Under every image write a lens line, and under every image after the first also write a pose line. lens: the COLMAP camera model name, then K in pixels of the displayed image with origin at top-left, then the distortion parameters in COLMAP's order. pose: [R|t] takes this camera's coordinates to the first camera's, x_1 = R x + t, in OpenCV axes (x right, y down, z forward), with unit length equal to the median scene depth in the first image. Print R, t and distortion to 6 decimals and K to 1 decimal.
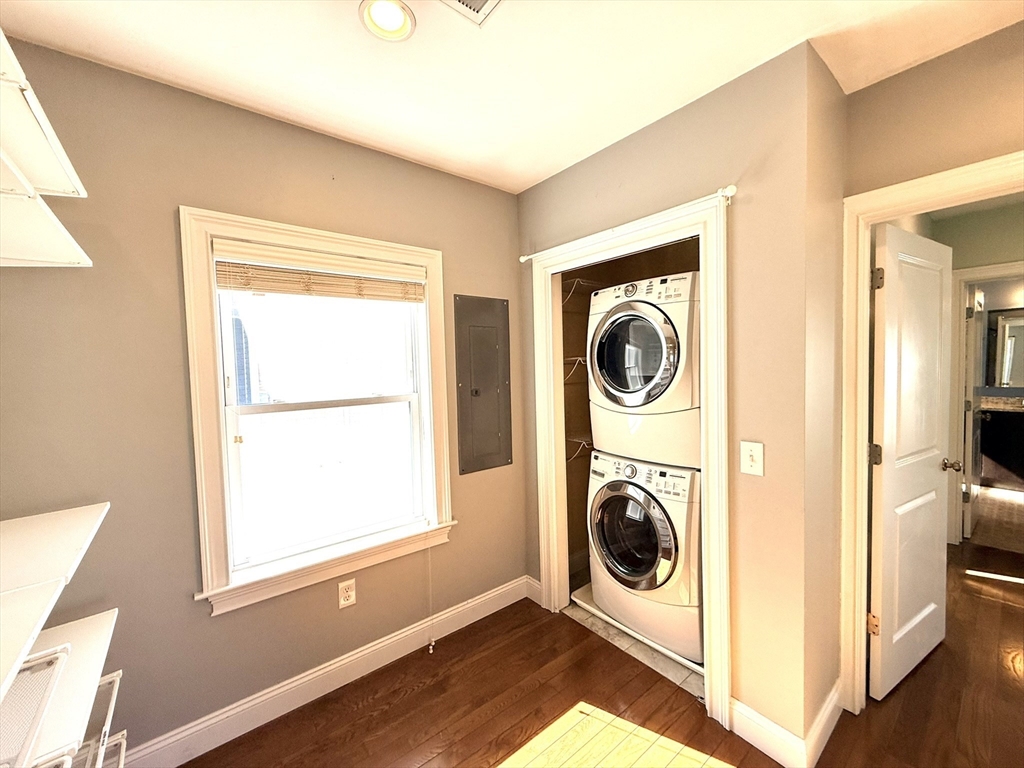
lens RADIAL K [[386.8, 0, 495.2], [0, 386.8, 387.1], [0, 0, 1]] dist [-0.000229, -0.000173]
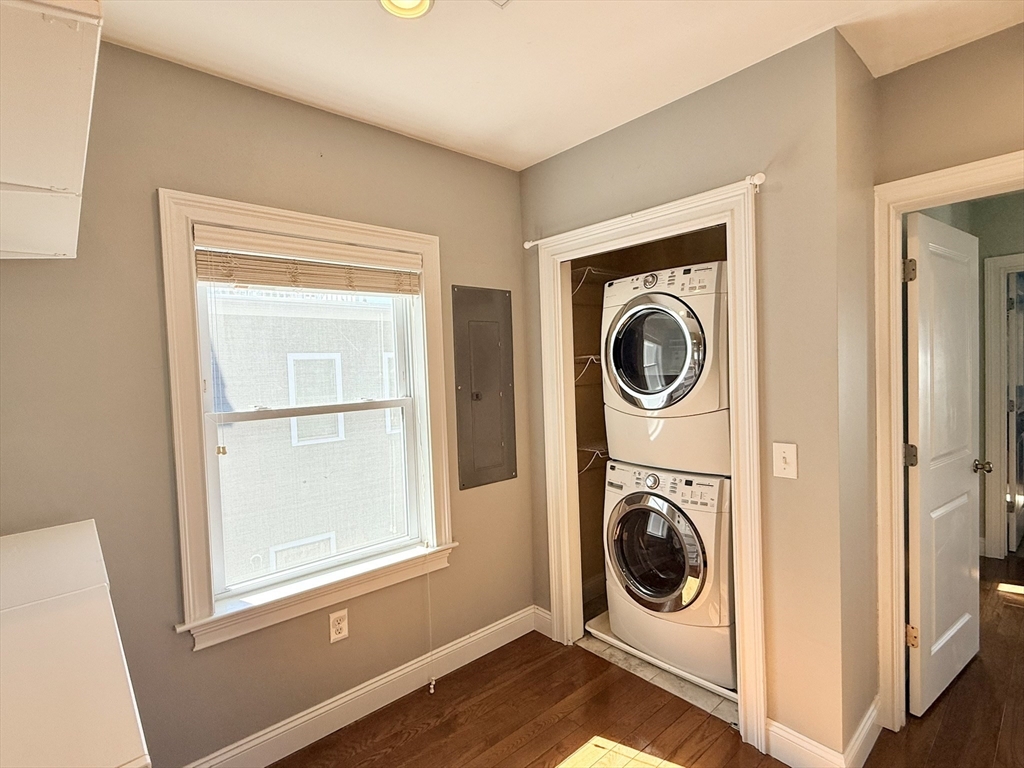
lens RADIAL K [[474.9, 0, 491.5], [0, 474.9, 389.7], [0, 0, 1]] dist [-0.001104, 0.000252]
pose [[0.998855, -0.010325, 0.046714, -0.080077], [0.010685, 0.999915, -0.007454, 0.009108], [-0.046633, 0.007944, 0.998881, -0.096034]]
